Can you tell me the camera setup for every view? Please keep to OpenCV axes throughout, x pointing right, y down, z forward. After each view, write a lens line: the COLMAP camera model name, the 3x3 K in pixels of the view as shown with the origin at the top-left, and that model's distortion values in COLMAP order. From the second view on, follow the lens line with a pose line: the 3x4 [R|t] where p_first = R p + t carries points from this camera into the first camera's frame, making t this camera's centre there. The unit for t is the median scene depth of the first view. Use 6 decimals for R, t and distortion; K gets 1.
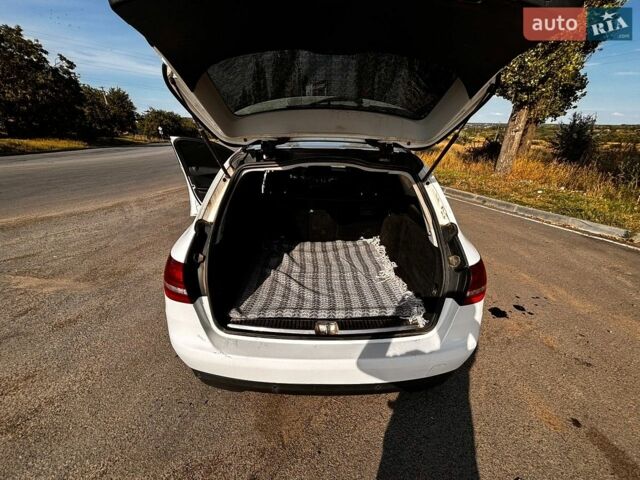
lens RADIAL K [[262.7, 0, 321.6], [0, 262.7, 237.2], [0, 0, 1]] dist [0.008681, -0.000454]
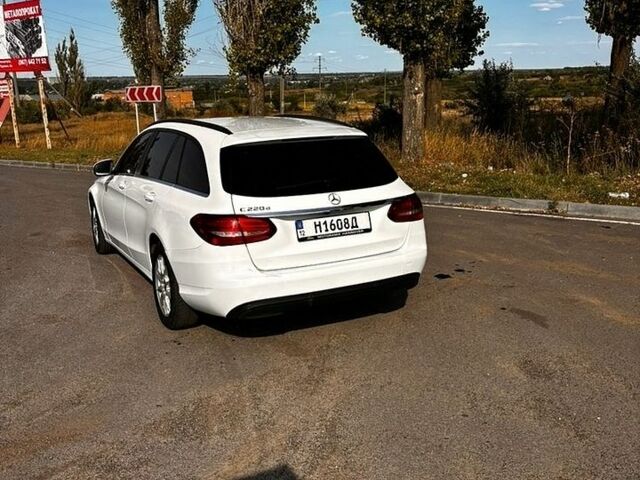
lens RADIAL K [[660.2, 0, 320.0], [0, 660.2, 240.0], [0, 0, 1]] dist [0.050673, -0.036606]
pose [[0.895160, -0.141699, 0.422623, -0.279869], [0.211502, 0.969622, -0.122885, 0.130958], [-0.392372, 0.199387, 0.897936, -0.388496]]
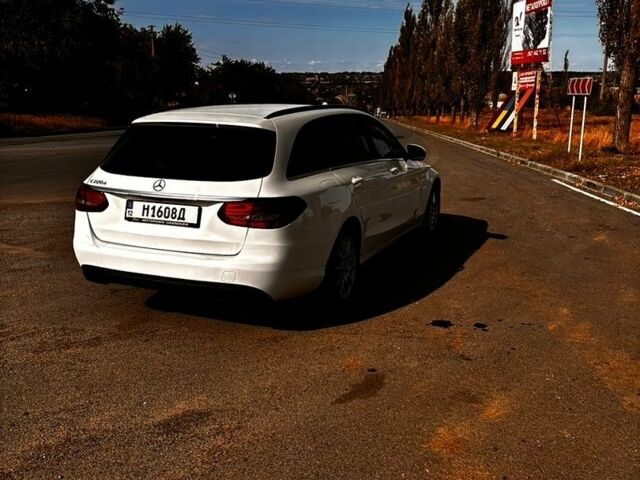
lens RADIAL K [[660.2, 0, 320.0], [0, 660.2, 240.0], [0, 0, 1]] dist [0.050673, -0.036606]
pose [[0.919791, 0.076706, -0.384839, 0.386812], [-0.141639, 0.979492, -0.143295, 0.136119], [0.365955, 0.186310, 0.911792, -0.336835]]
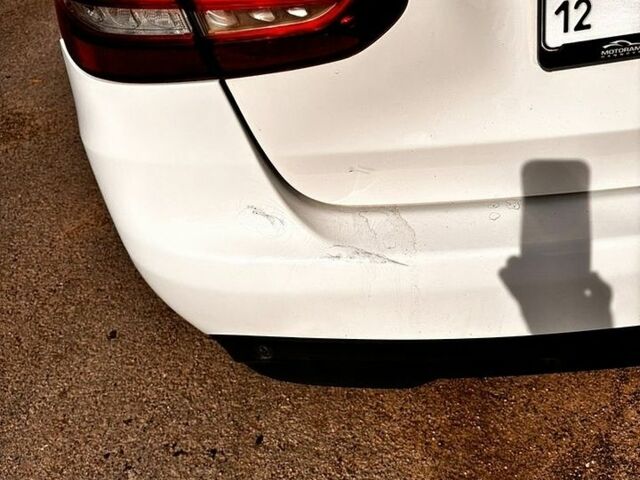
lens RADIAL K [[660.2, 0, 320.0], [0, 660.2, 240.0], [0, 0, 1]] dist [0.050673, -0.036606]
pose [[0.989534, -0.141381, -0.028891, -0.071637], [0.143968, 0.953621, 0.264347, 0.044885], [-0.009823, -0.265740, 0.963995, 0.067935]]
